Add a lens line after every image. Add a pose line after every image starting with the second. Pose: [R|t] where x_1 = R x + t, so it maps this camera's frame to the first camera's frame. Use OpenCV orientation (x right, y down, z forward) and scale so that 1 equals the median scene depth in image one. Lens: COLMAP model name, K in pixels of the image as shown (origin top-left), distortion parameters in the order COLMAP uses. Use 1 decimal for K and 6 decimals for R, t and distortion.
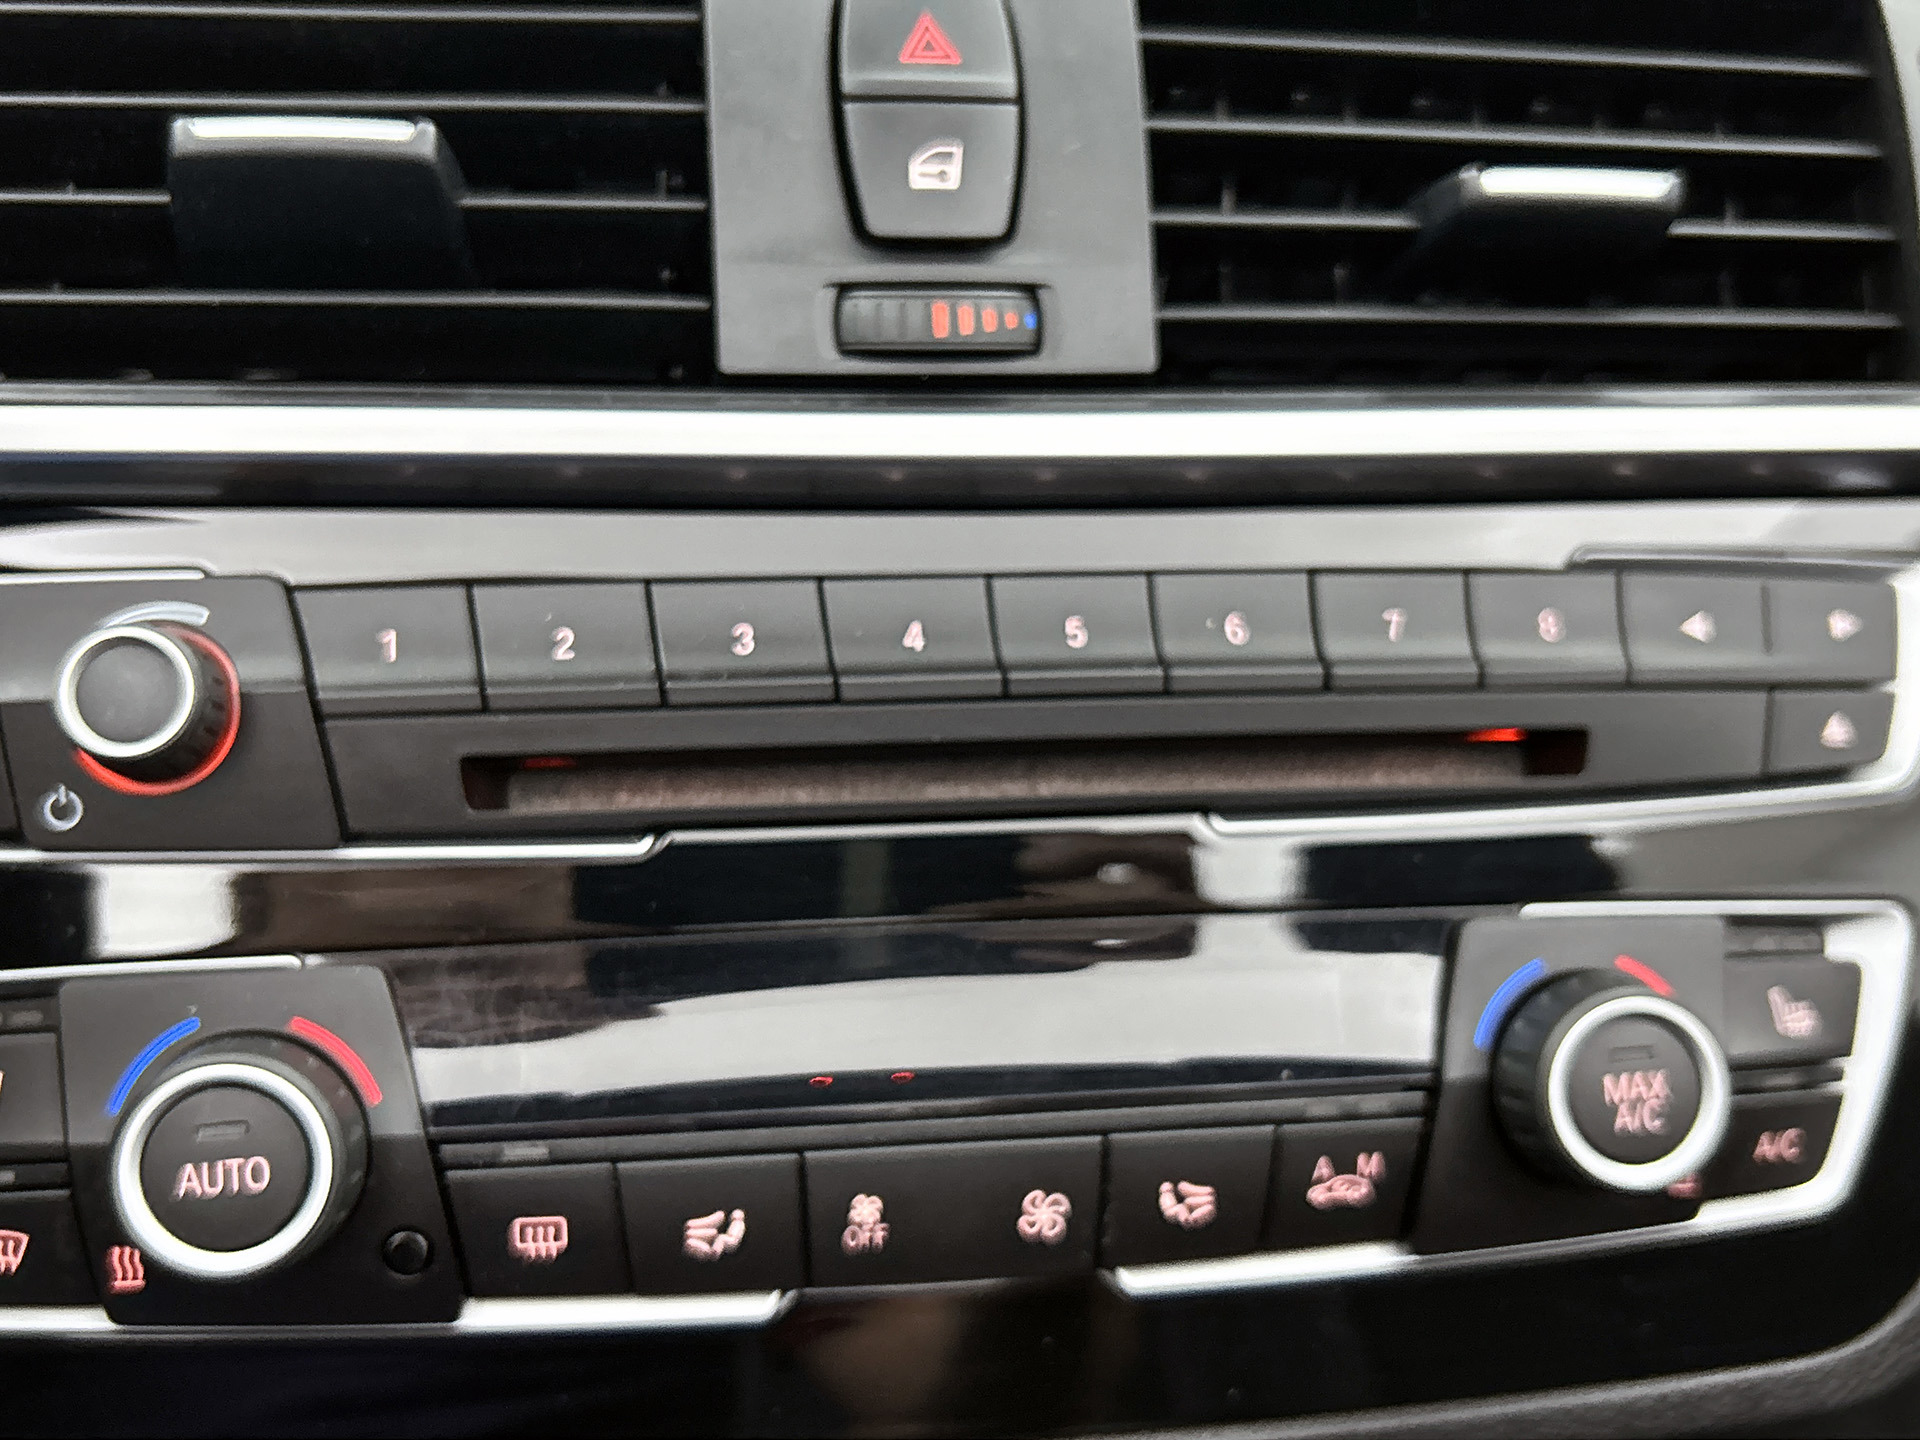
lens RADIAL K [[1988.2, 0, 978.0], [0, 1988.2, 731.9], [0, 0, 1]] dist [-0.024879, 0.000000]
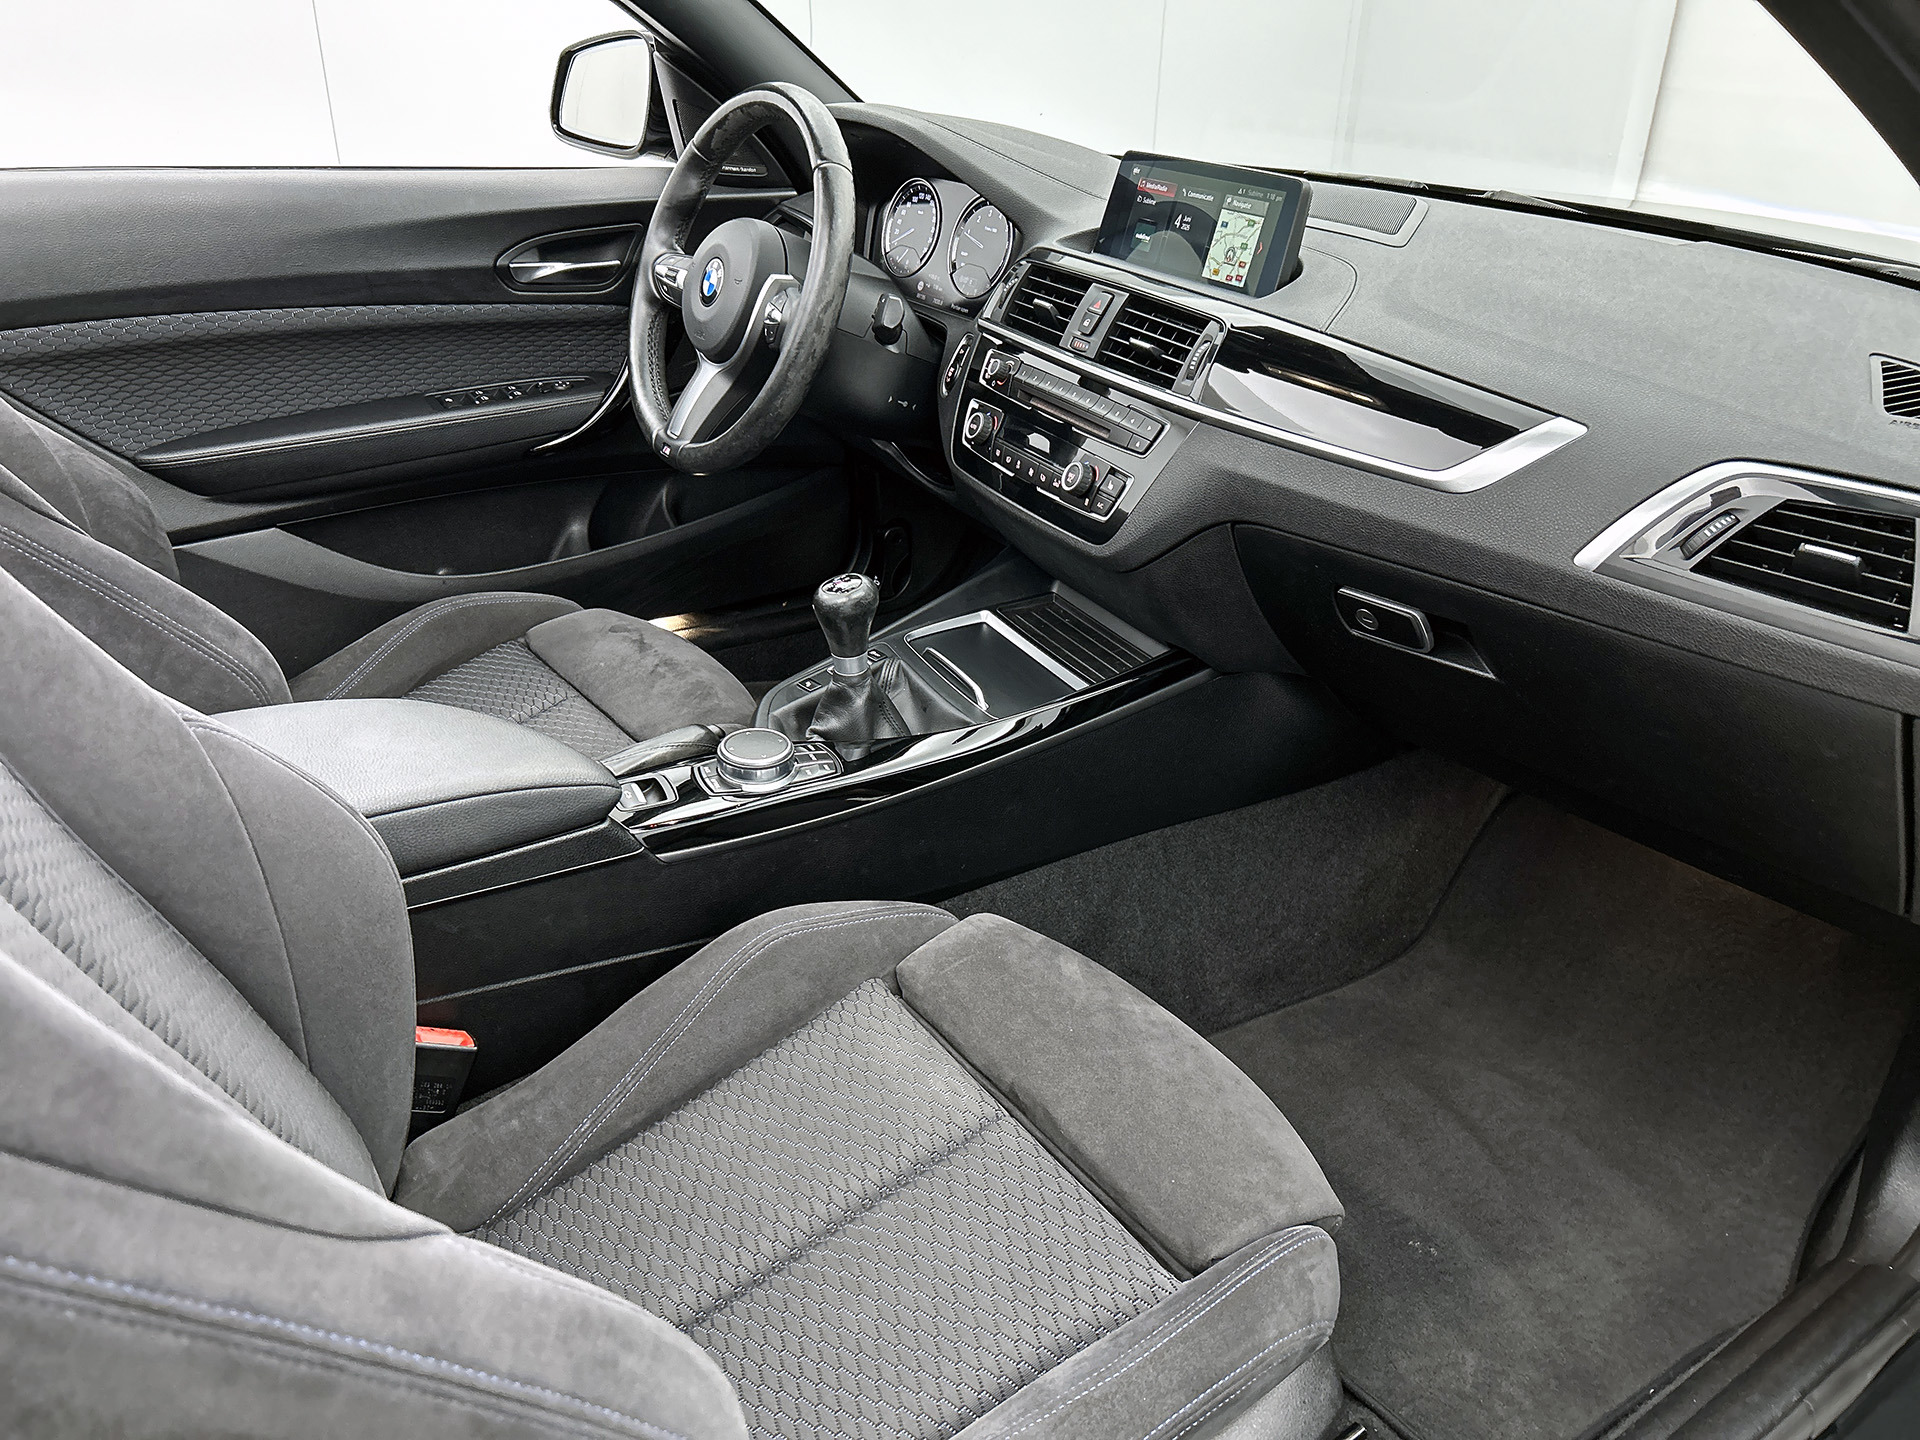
lens RADIAL K [[1468.8, 0, 969.0], [0, 1468.8, 748.4], [0, 0, 1]] dist [0.051296, -0.075912]
pose [[0.330195, 0.404262, -0.852962, 4.760598], [-0.364595, 0.888137, 0.279793, -0.260224], [0.870656, 0.218599, 0.440650, -1.251324]]
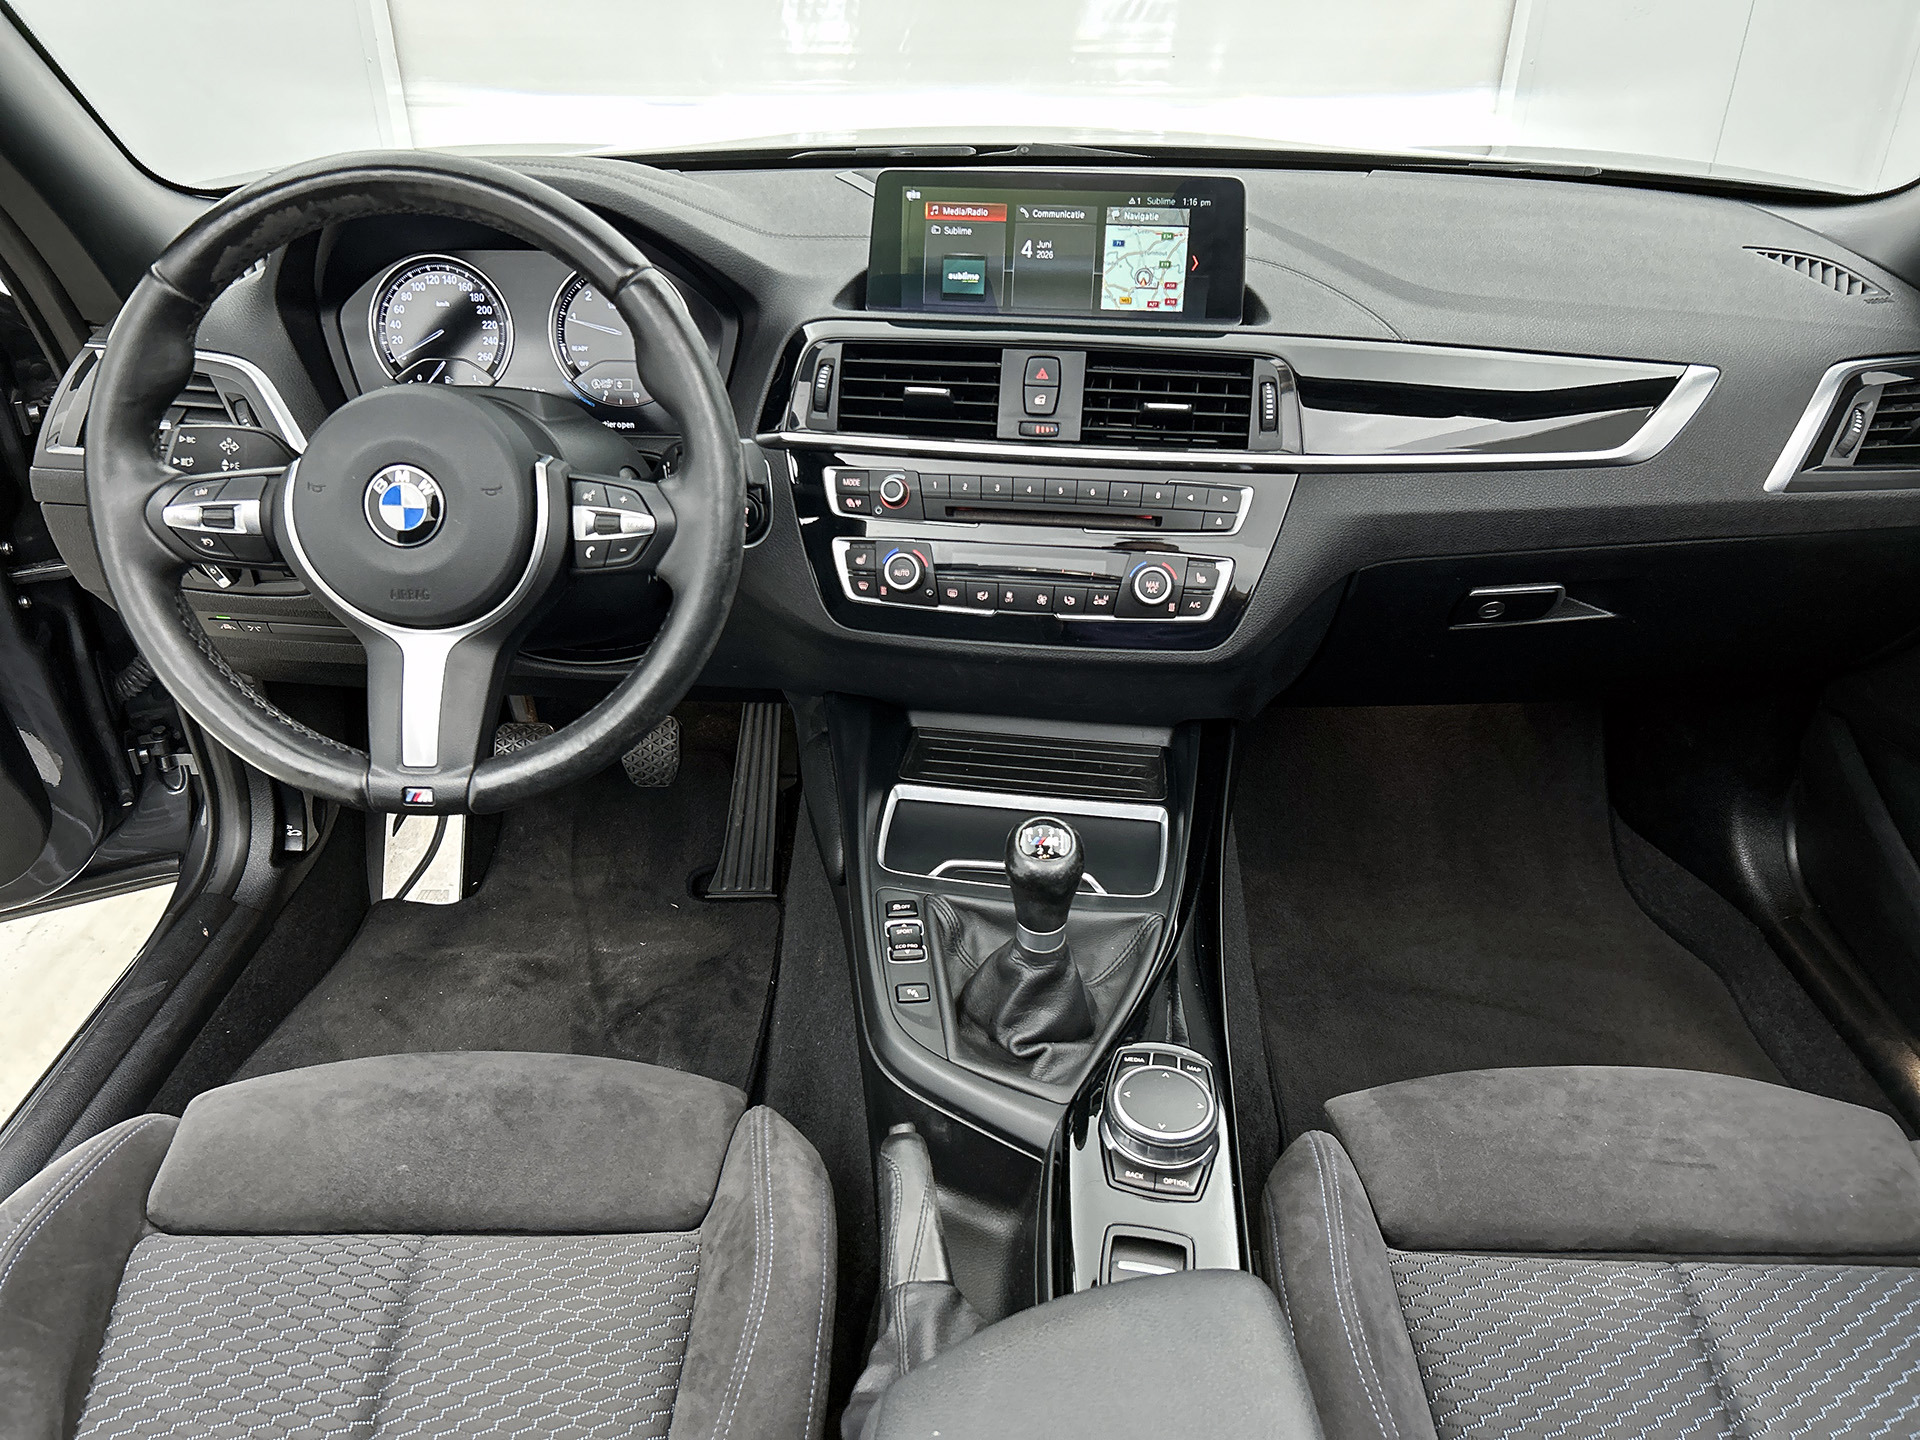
lens RADIAL K [[1468.8, 0, 965.2], [0, 1468.8, 733.0], [0, 0, 1]] dist [0.051296, -0.075912]
pose [[0.956567, 0.111842, -0.269204, 0.957860], [-0.072136, 0.985569, 0.153135, 0.003273], [0.282446, -0.127065, 0.950831, -2.936369]]
